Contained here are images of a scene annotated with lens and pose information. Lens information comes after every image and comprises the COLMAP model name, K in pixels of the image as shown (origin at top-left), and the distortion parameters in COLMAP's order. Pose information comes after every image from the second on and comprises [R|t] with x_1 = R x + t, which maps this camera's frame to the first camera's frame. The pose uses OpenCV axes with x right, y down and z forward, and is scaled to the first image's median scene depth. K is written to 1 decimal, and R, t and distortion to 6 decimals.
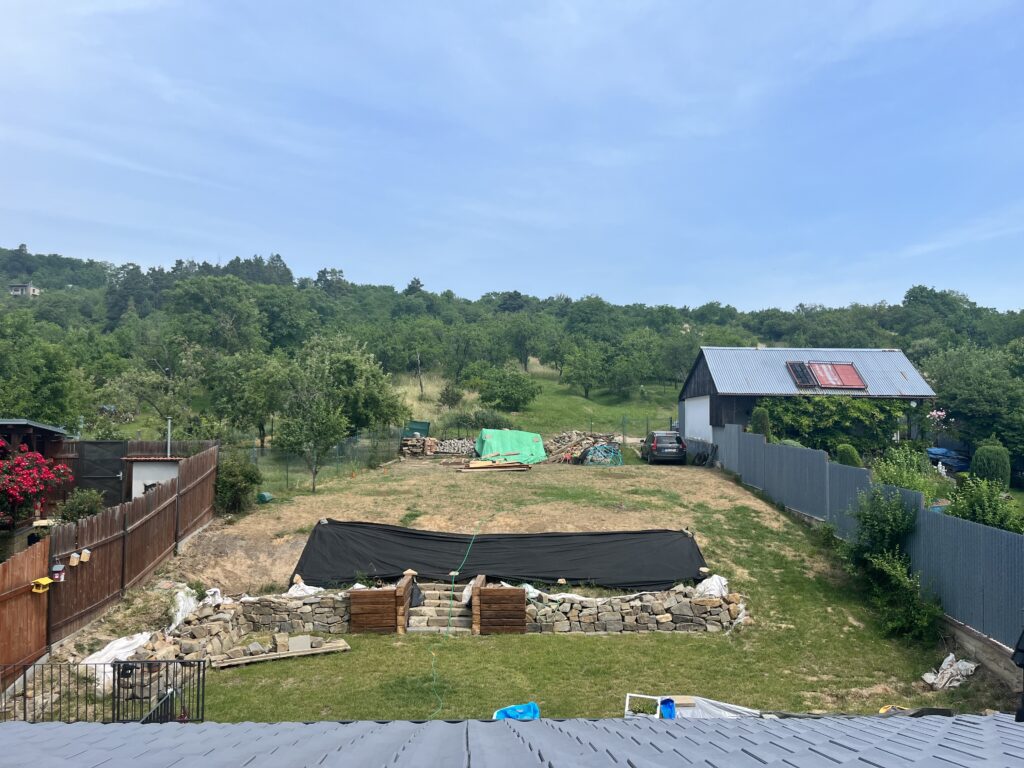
lens RADIAL K [[771.6, 0, 508.4], [0, 771.6, 376.9], [0, 0, 1]] dist [0.053381, -0.061868]
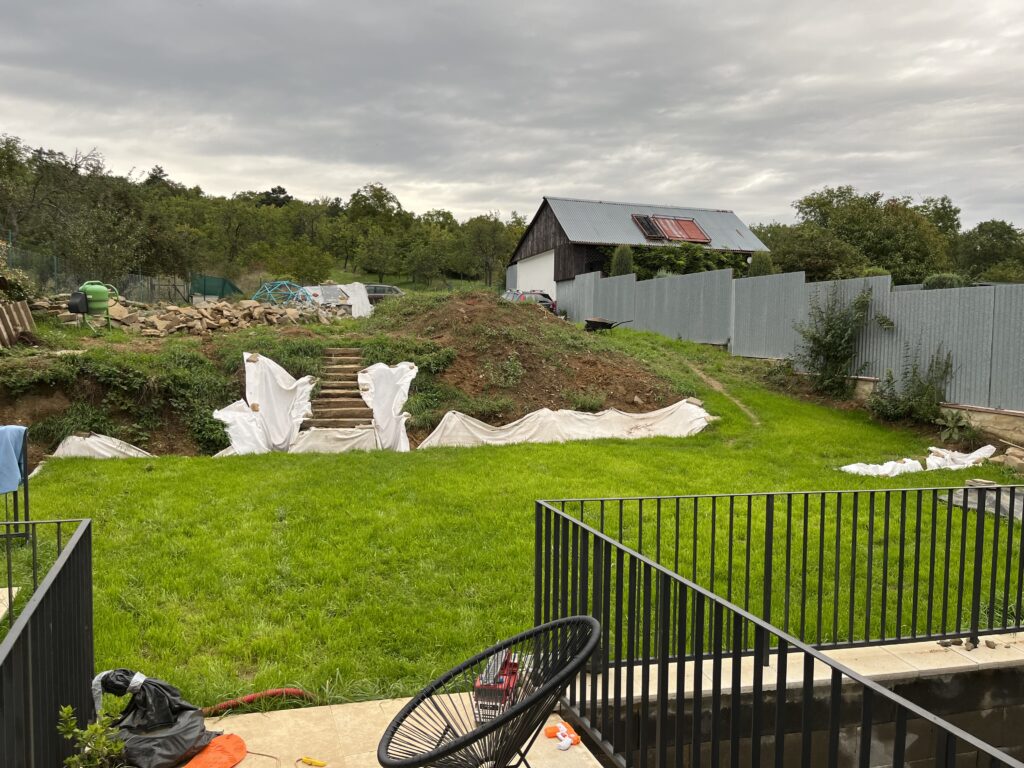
lens RADIAL K [[771.6, 0, 503.0], [0, 771.6, 381.7], [0, 0, 1]] dist [0.053381, -0.061868]
pose [[0.954891, -0.014375, 0.296609, -0.087477], [-0.017977, 0.994197, 0.106060, 0.098463], [-0.296412, -0.106608, 0.949091, 0.145821]]
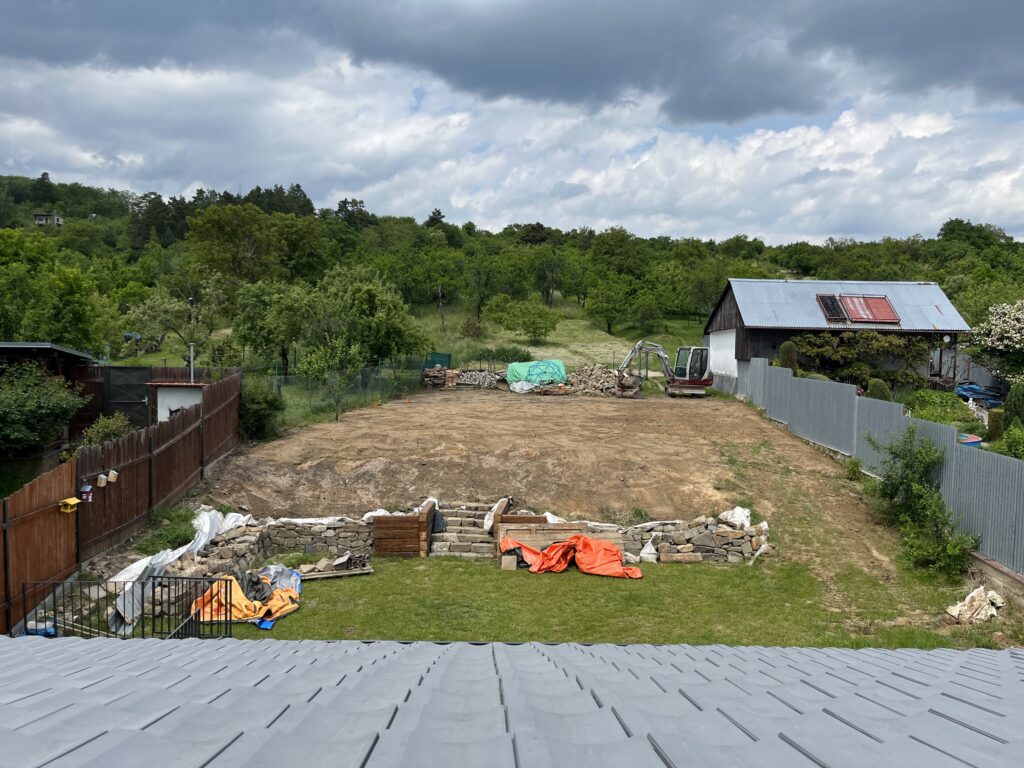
lens RADIAL K [[771.6, 0, 506.0], [0, 771.6, 378.6], [0, 0, 1]] dist [0.053381, -0.061868]
pose [[0.999497, 0.010865, -0.029801, -0.001634], [-0.008227, 0.996153, 0.087248, 0.004105], [0.030635, -0.086959, 0.995741, 0.009331]]
